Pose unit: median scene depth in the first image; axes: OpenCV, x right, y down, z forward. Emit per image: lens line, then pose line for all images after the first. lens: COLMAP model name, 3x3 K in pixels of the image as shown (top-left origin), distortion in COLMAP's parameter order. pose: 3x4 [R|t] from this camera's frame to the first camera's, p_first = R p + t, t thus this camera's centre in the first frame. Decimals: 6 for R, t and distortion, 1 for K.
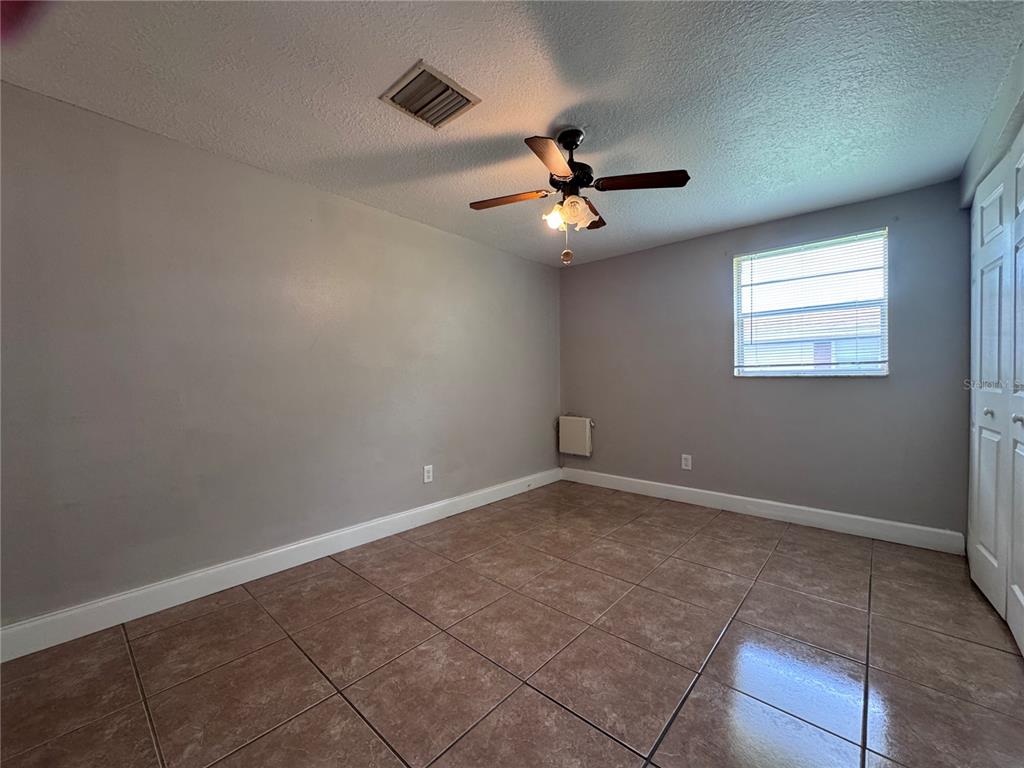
lens RADIAL K [[410.1, 0, 510.1], [0, 410.1, 380.6], [0, 0, 1]] dist [-0.004440, 0.000297]
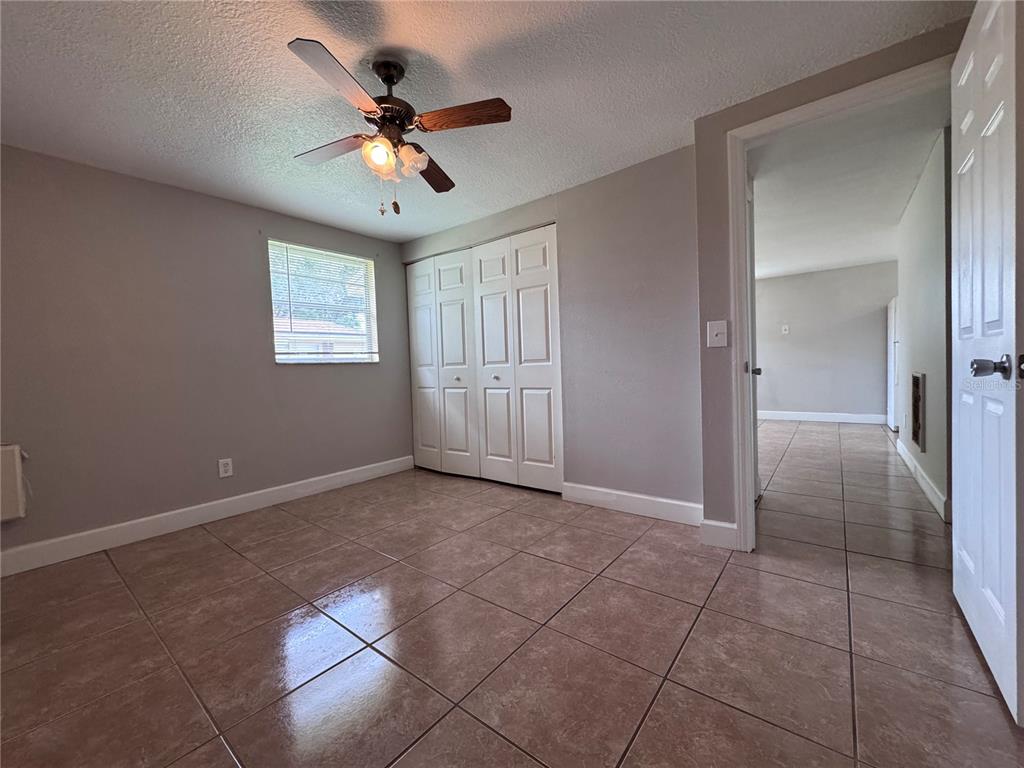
lens RADIAL K [[410.1, 0, 514.3], [0, 410.1, 382.5], [0, 0, 1]] dist [-0.004440, 0.000297]
pose [[-0.066448, -0.025916, 0.997453, -0.572739], [0.042783, 0.998669, 0.028797, 0.038613], [-0.996872, 0.044588, -0.065251, 0.632237]]
